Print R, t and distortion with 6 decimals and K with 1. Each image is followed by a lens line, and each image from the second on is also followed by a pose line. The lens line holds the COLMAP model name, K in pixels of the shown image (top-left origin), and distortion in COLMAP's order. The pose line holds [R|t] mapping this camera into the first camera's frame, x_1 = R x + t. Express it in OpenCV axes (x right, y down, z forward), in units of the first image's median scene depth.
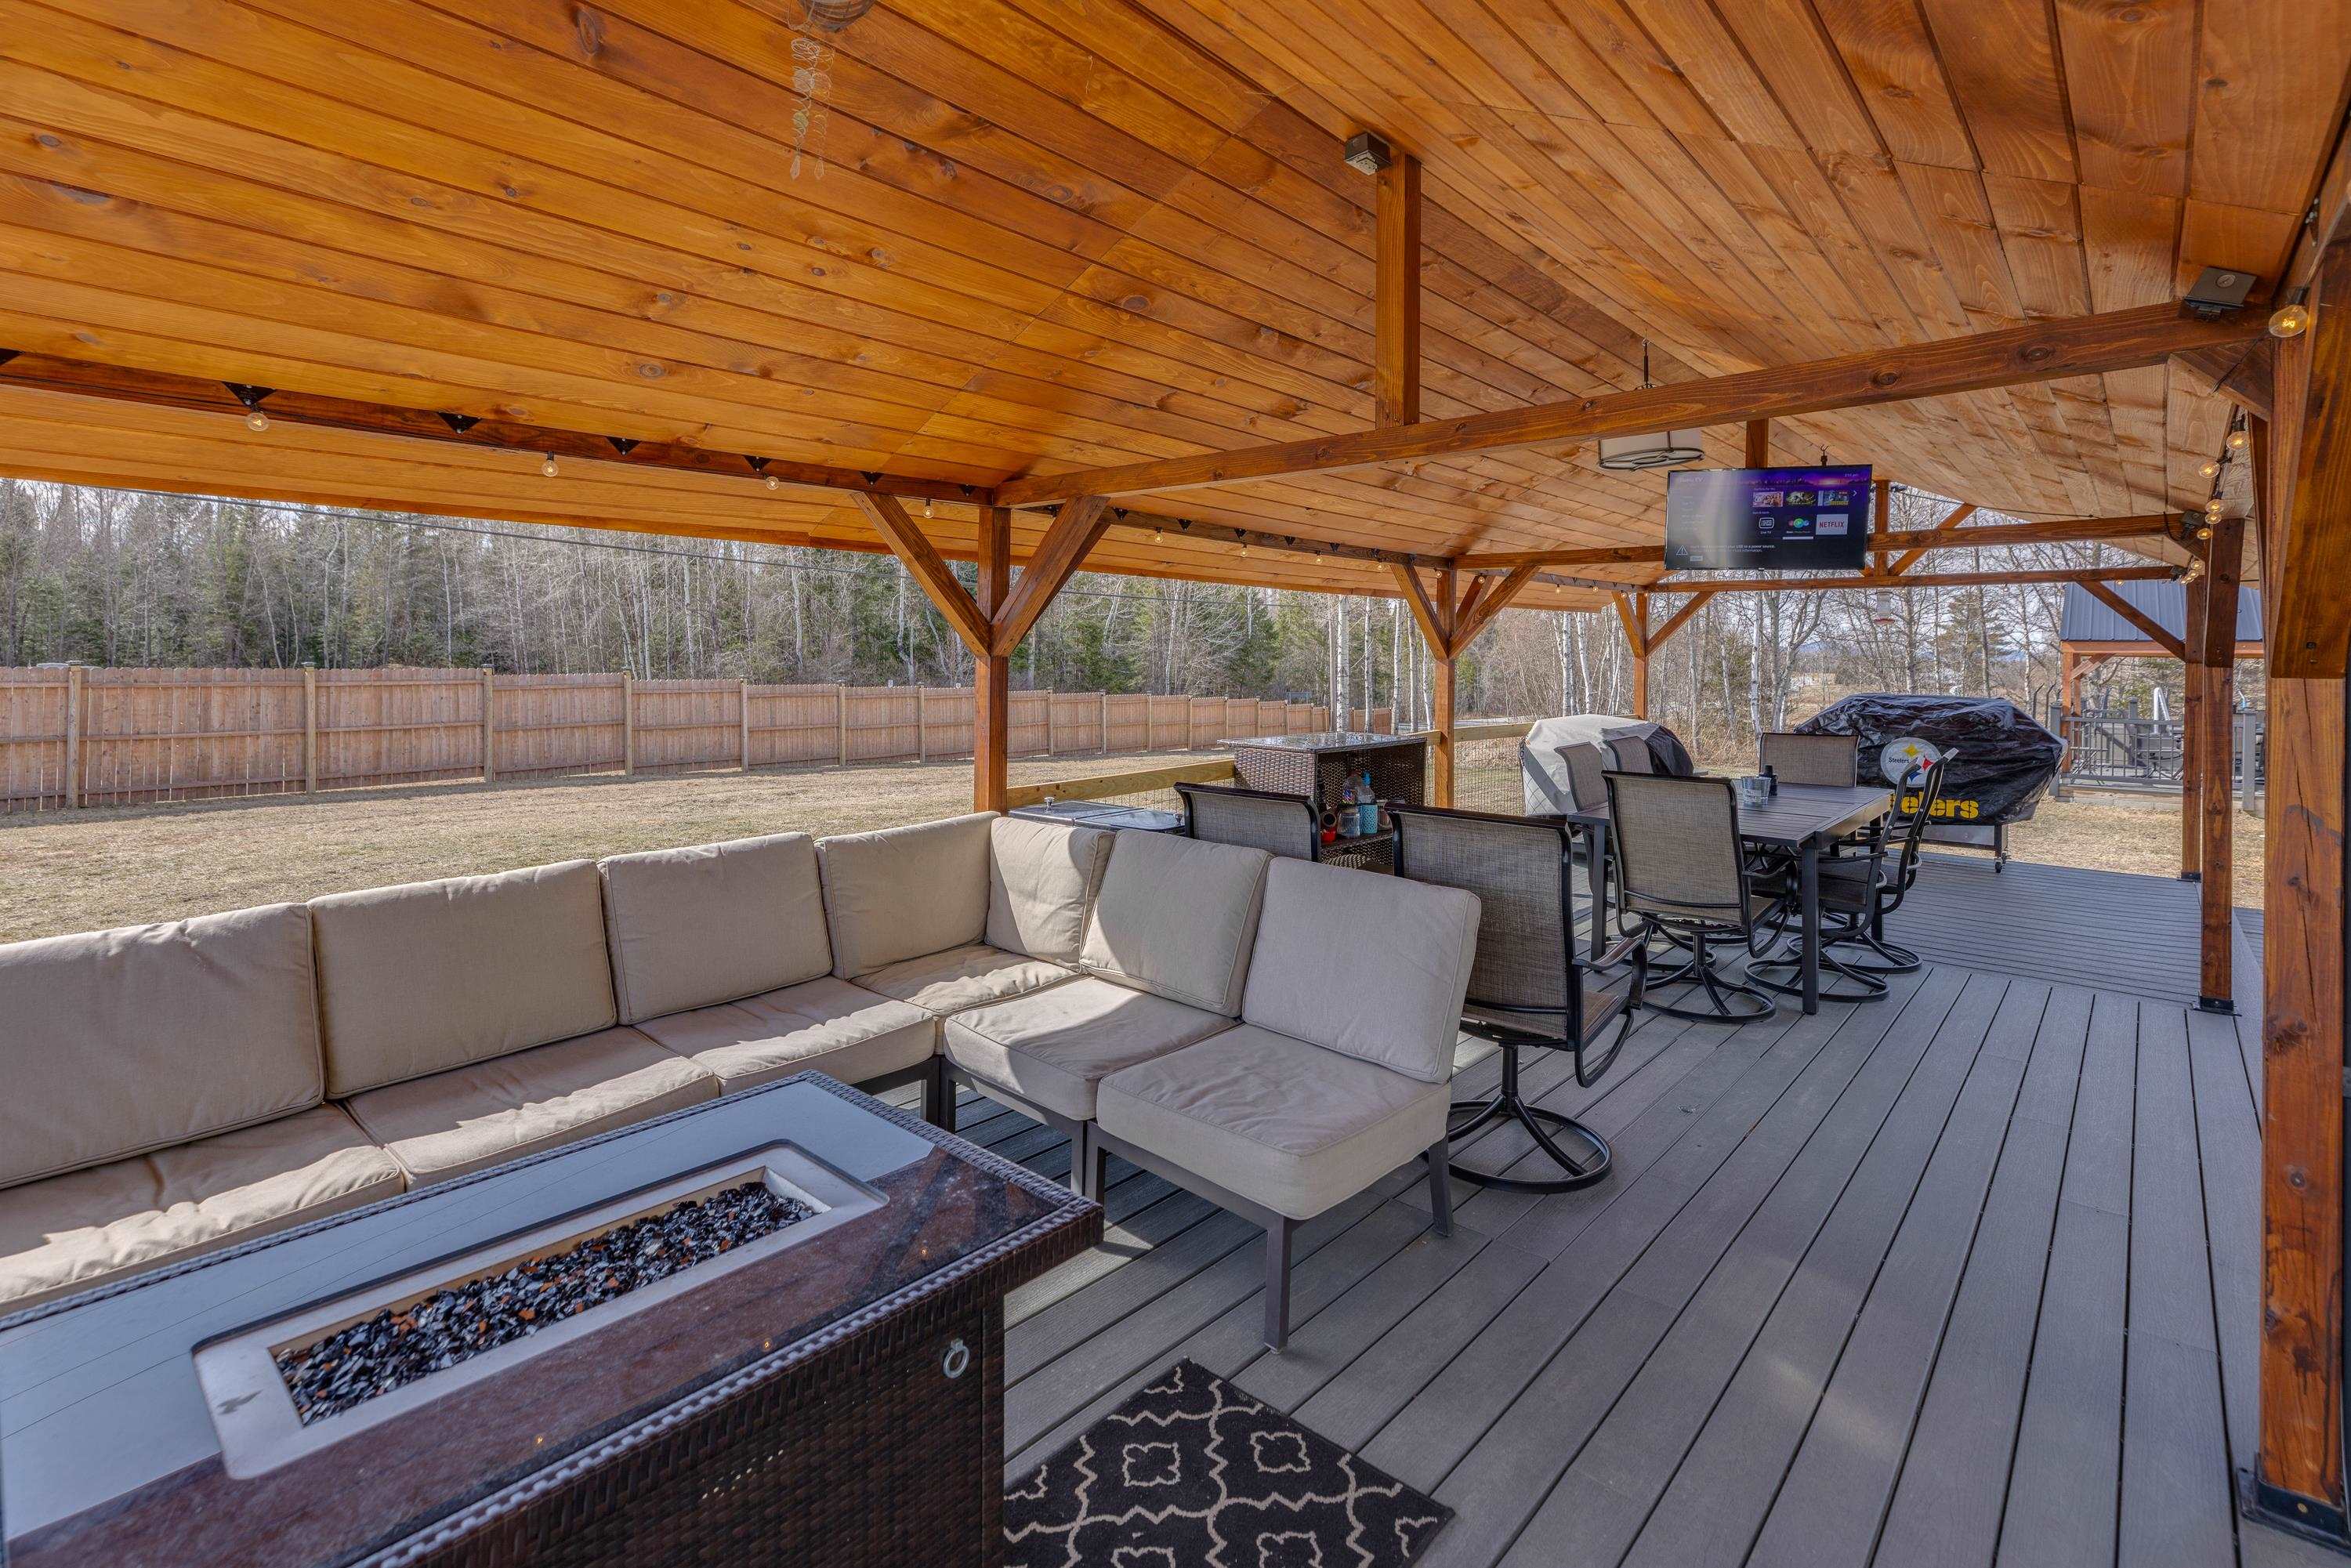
lens RADIAL K [[1107.5, 0, 1175.0], [0, 1107.5, 654.2], [0, 0, 1]] dist [0.006326, 0.000187]
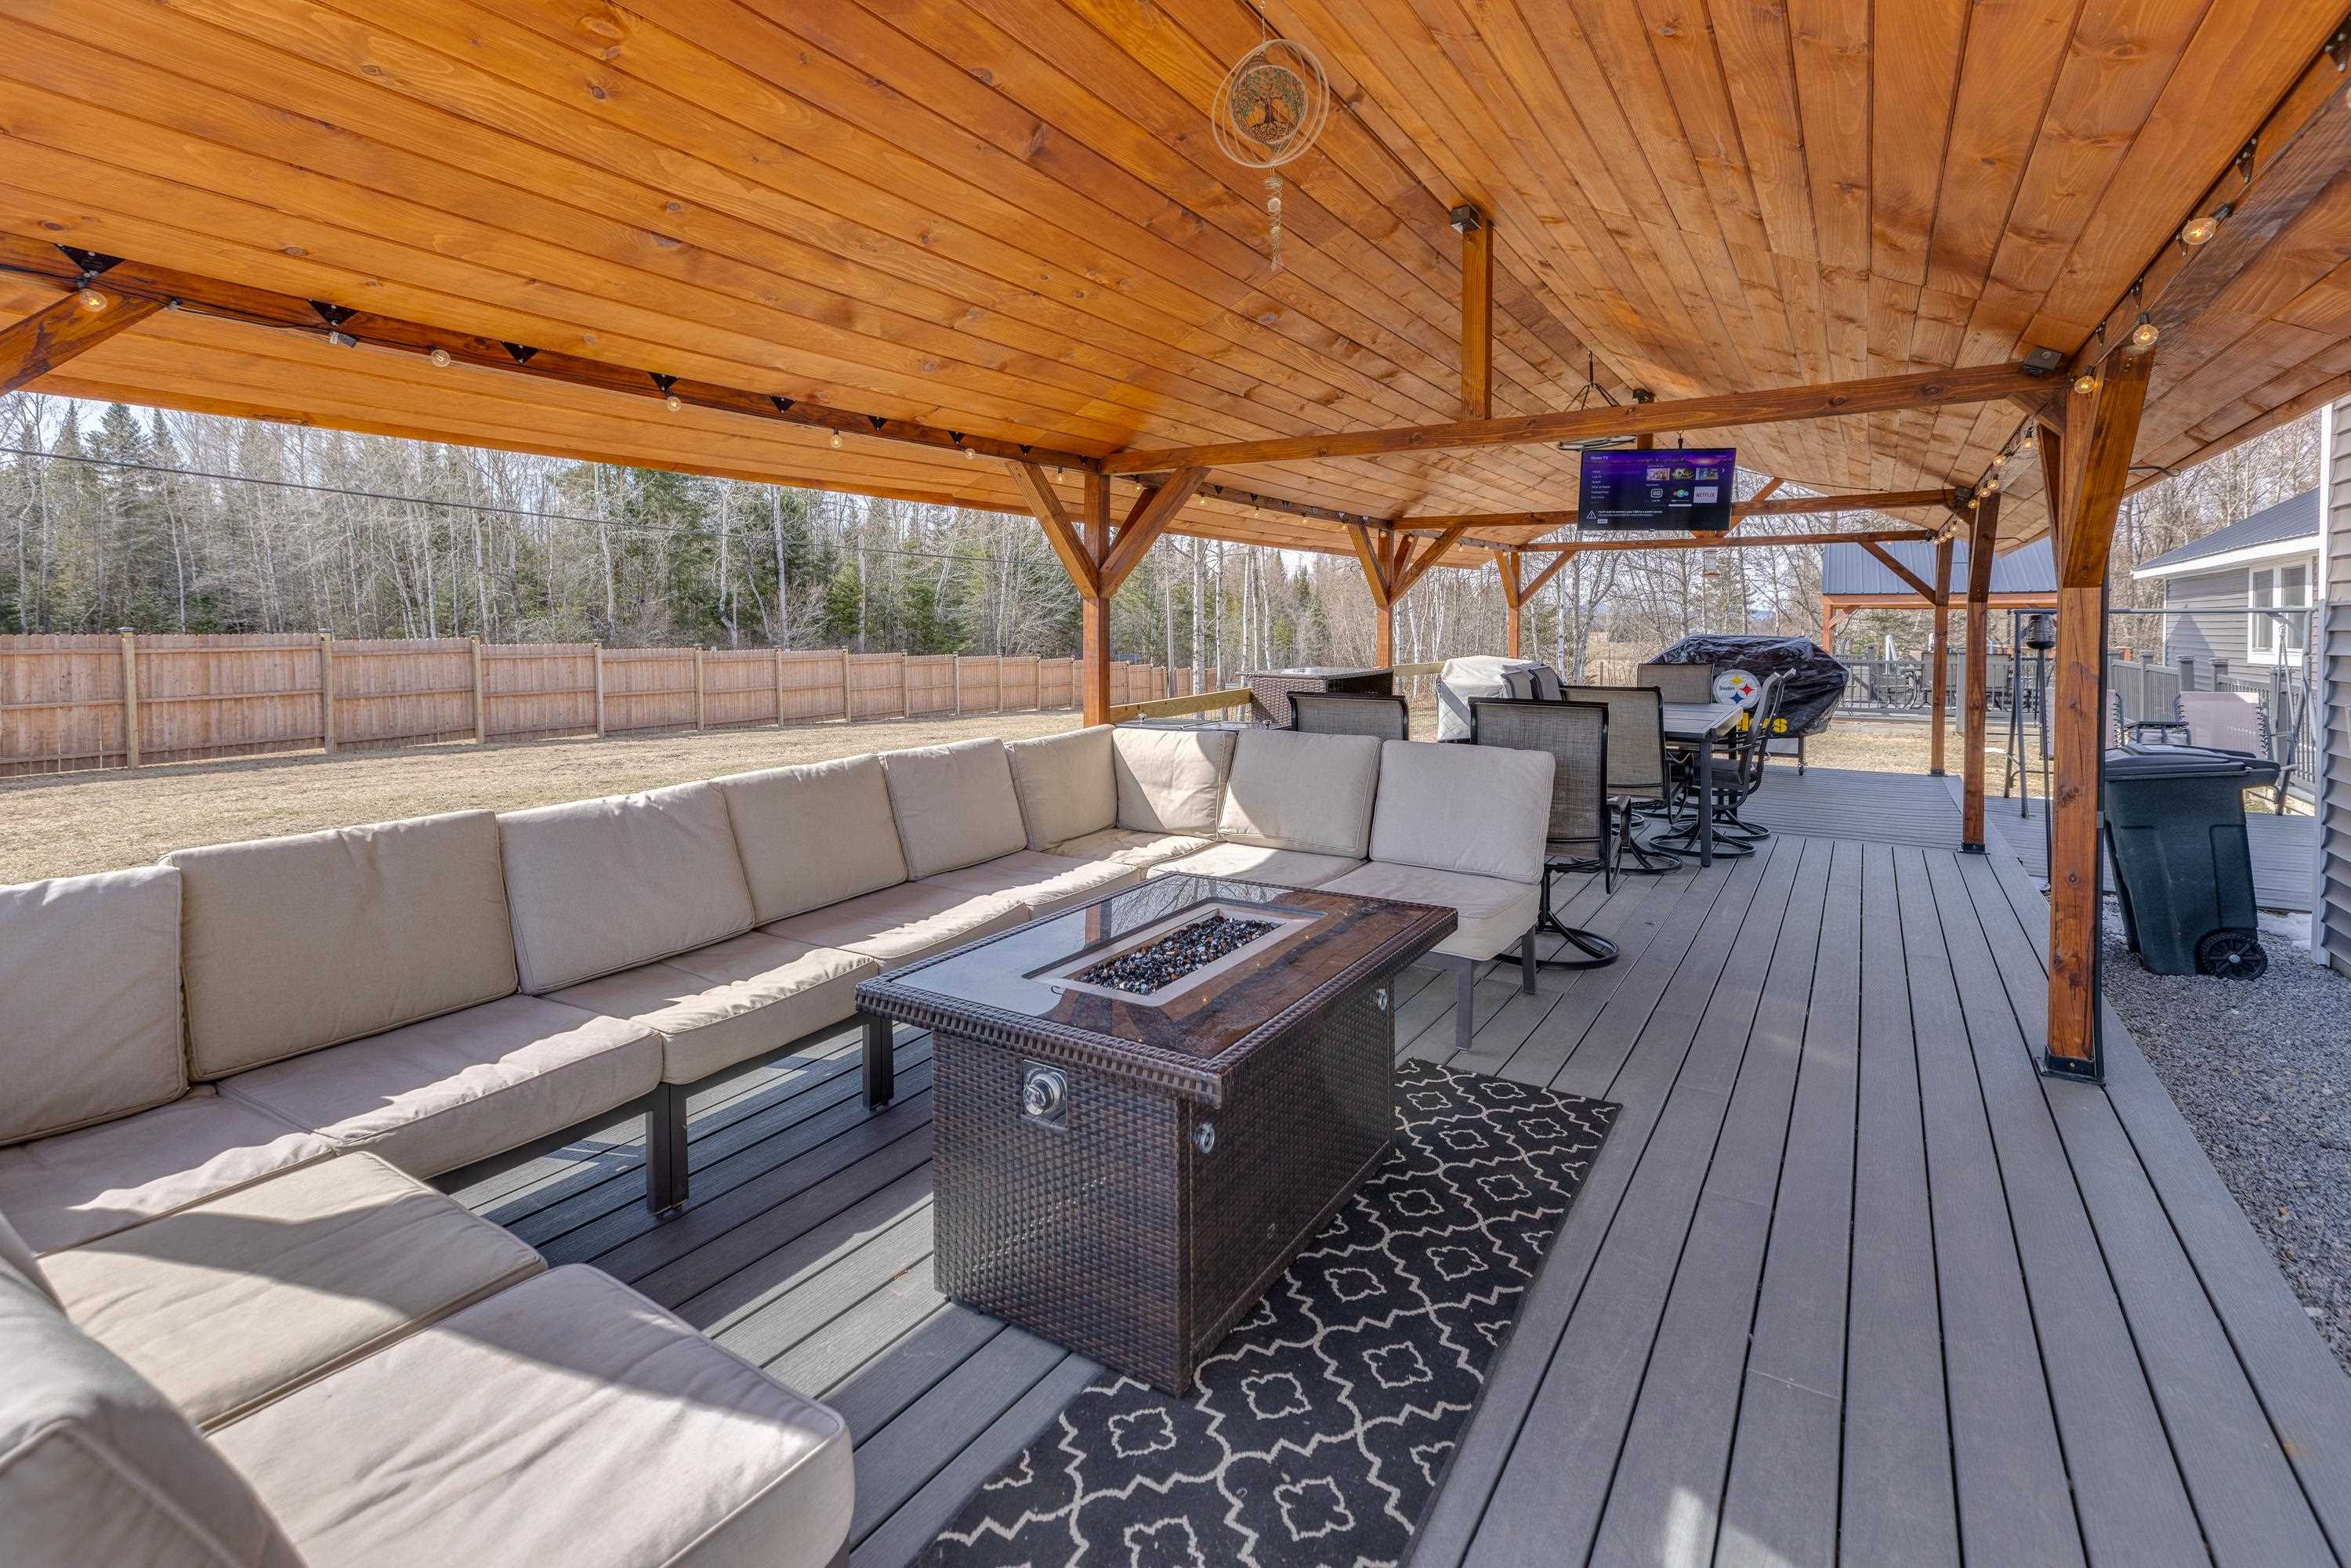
lens RADIAL K [[1097.5, 0, 1172.2], [0, 1097.5, 644.9], [0, 0, 1]] dist [0.007214, 0.000767]
pose [[0.987877, -0.012098, 0.154764, -0.243883], [0.008256, 0.999642, 0.025446, 0.020874], [-0.155016, -0.023860, 0.987624, -0.178657]]
